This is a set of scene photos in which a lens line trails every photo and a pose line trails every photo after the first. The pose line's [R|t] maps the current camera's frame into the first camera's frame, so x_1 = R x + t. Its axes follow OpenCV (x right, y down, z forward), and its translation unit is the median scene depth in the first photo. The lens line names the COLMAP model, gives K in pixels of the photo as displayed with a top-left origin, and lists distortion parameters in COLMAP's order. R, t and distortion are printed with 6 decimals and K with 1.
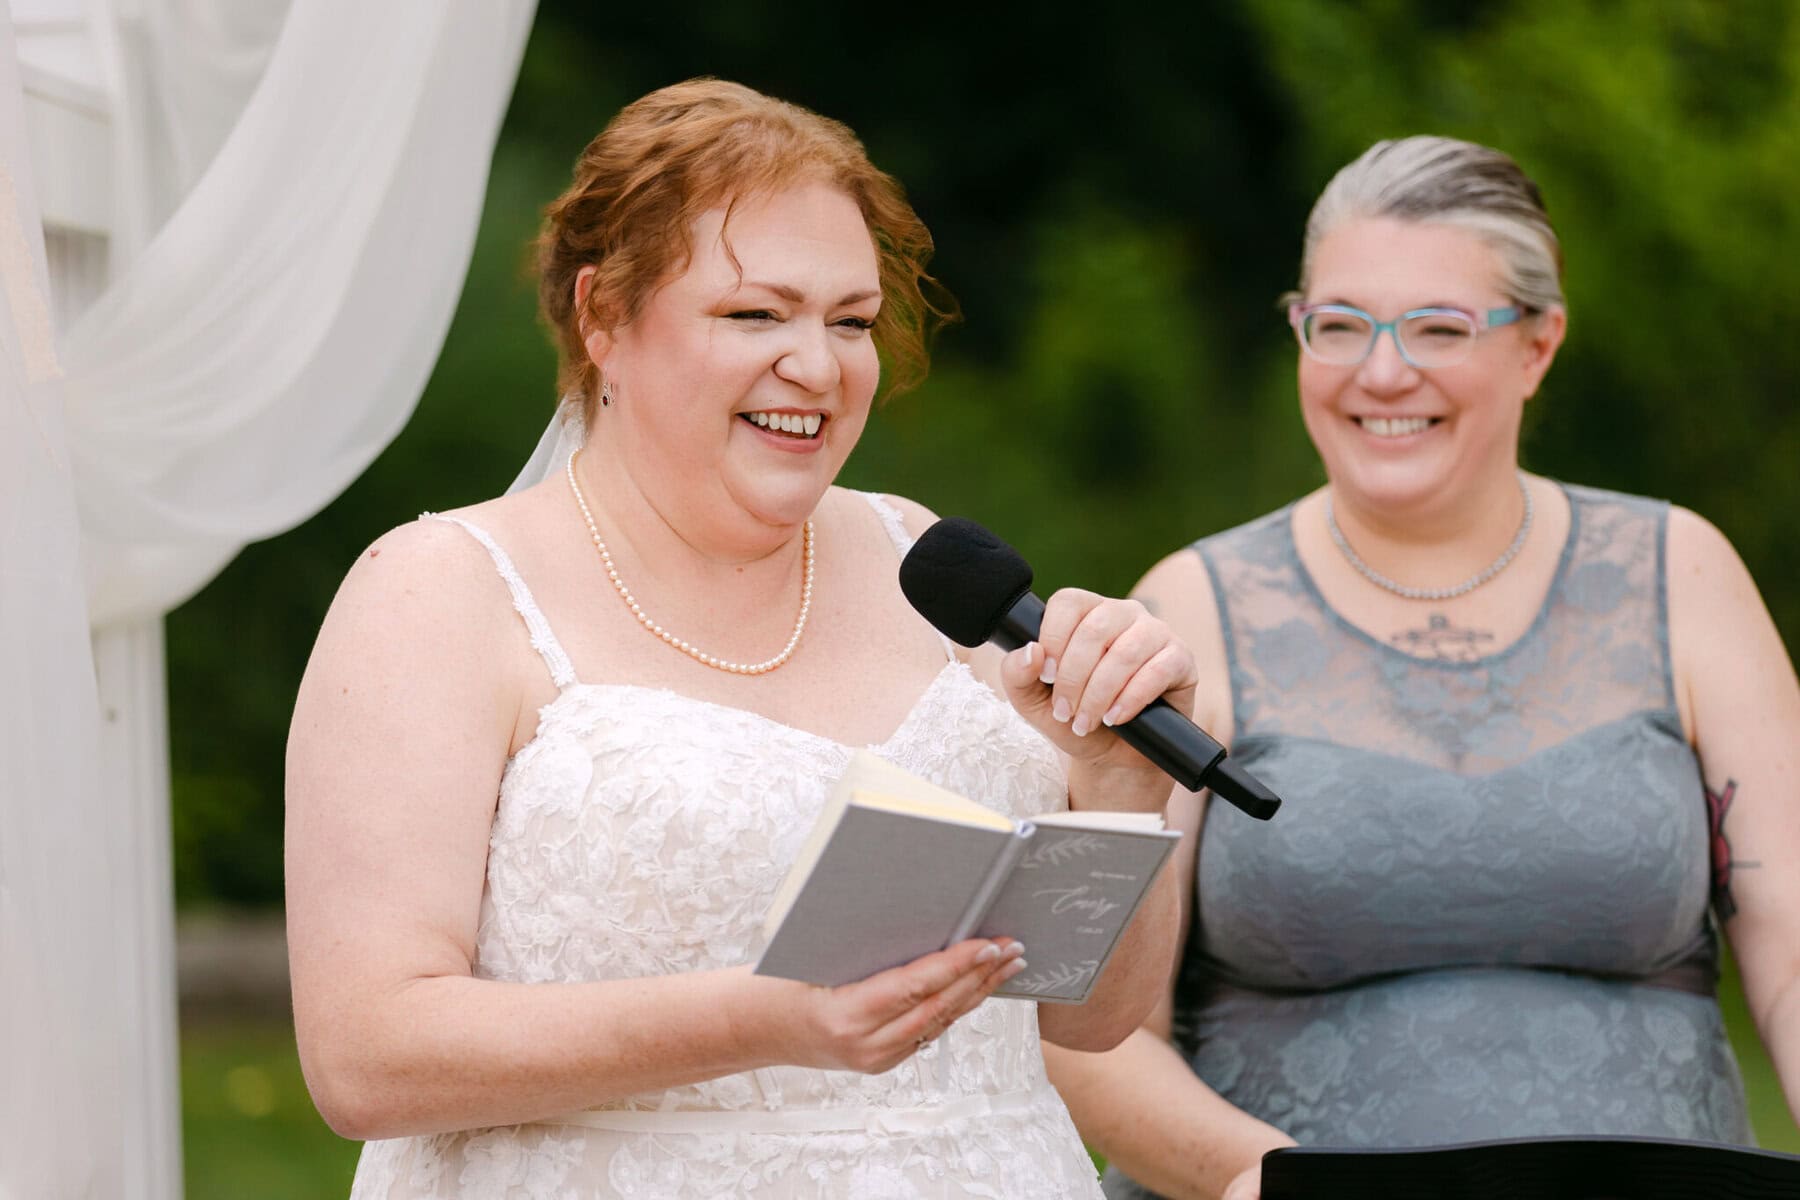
lens RADIAL K [[7492.3, 0, 900.1], [0, 7492.3, 600.1], [0, 0, 1]] dist [0.945803, 0.000000]
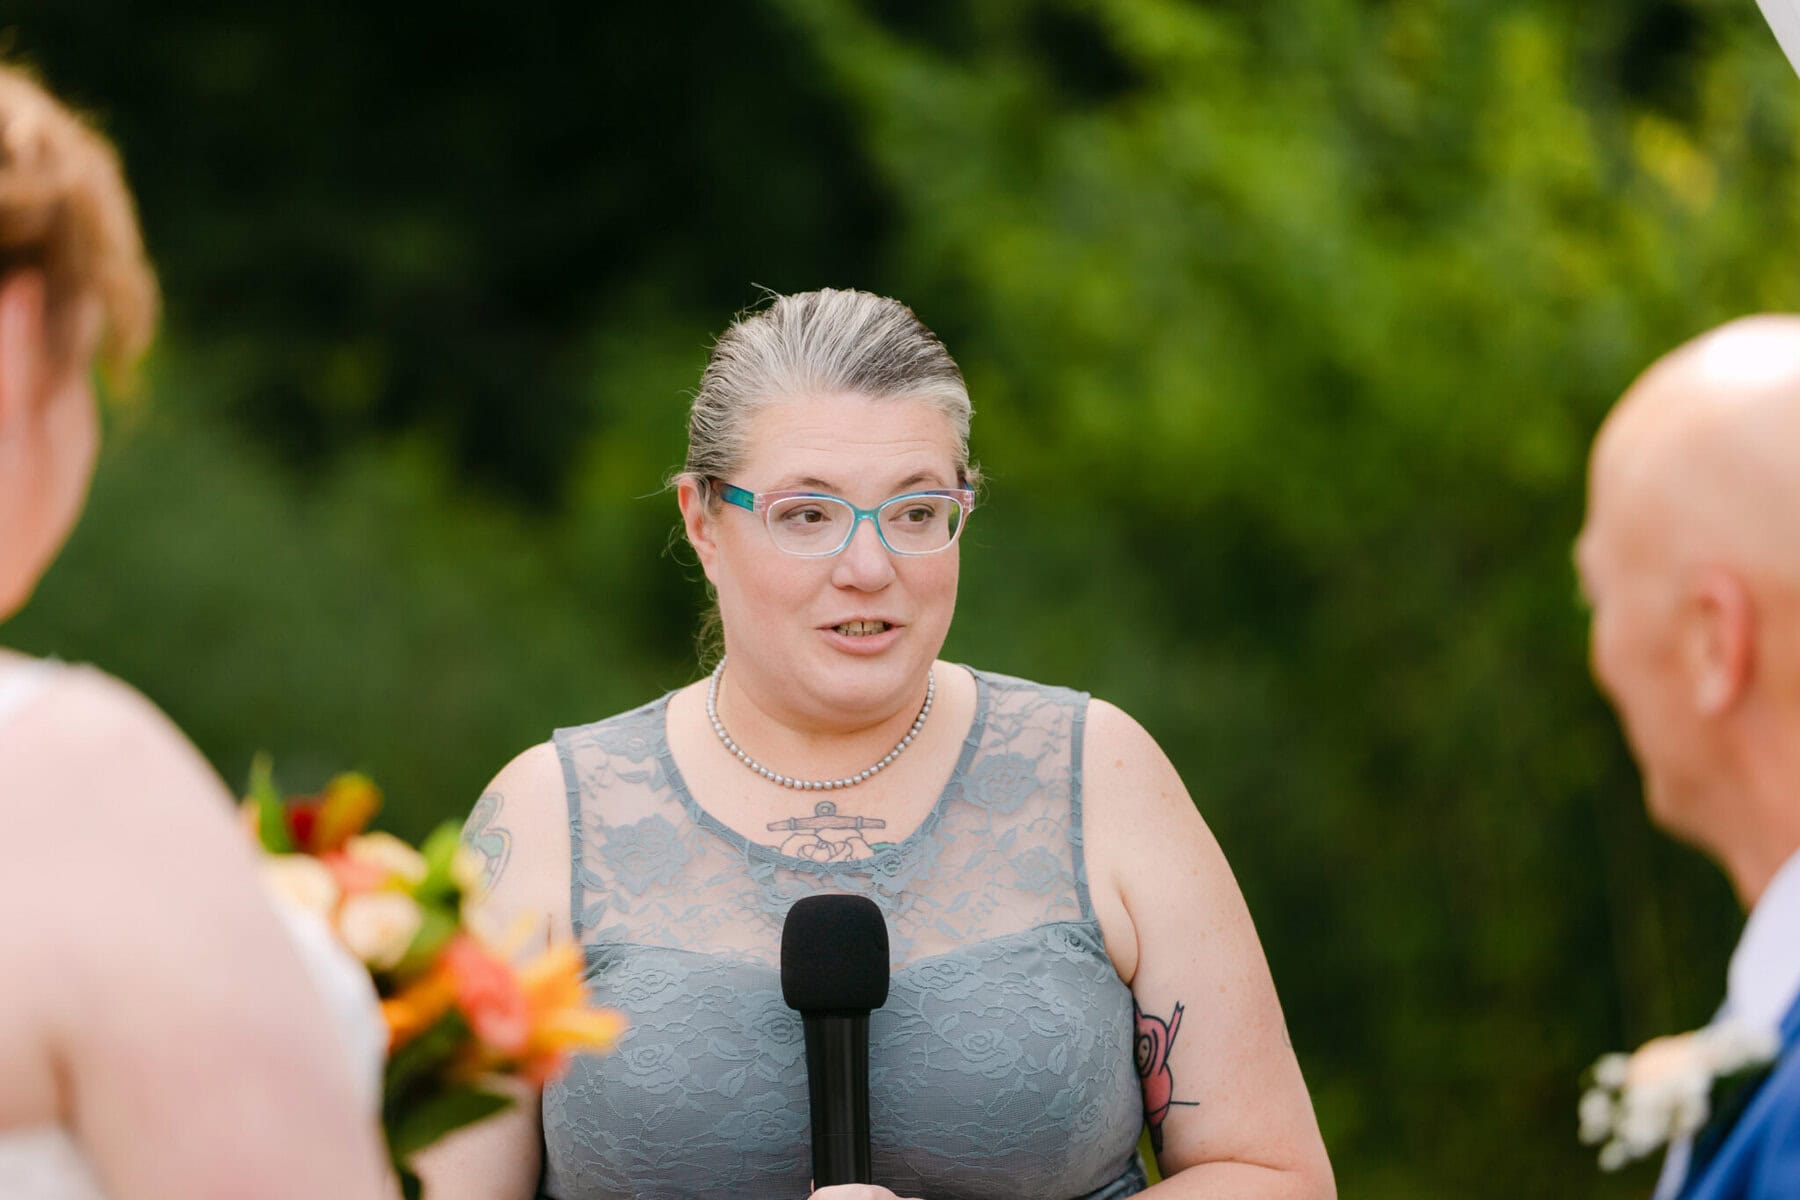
lens RADIAL K [[10683.4, 0, 899.3], [0, 10683.4, 599.7], [0, 0, 1]] dist [1.464645, 0.000000]
pose [[0.998858, 0.004960, 0.047523, 0.021015], [-0.003811, 0.999699, -0.024250, 0.007504], [-0.047629, 0.024041, 0.998576, -0.259529]]
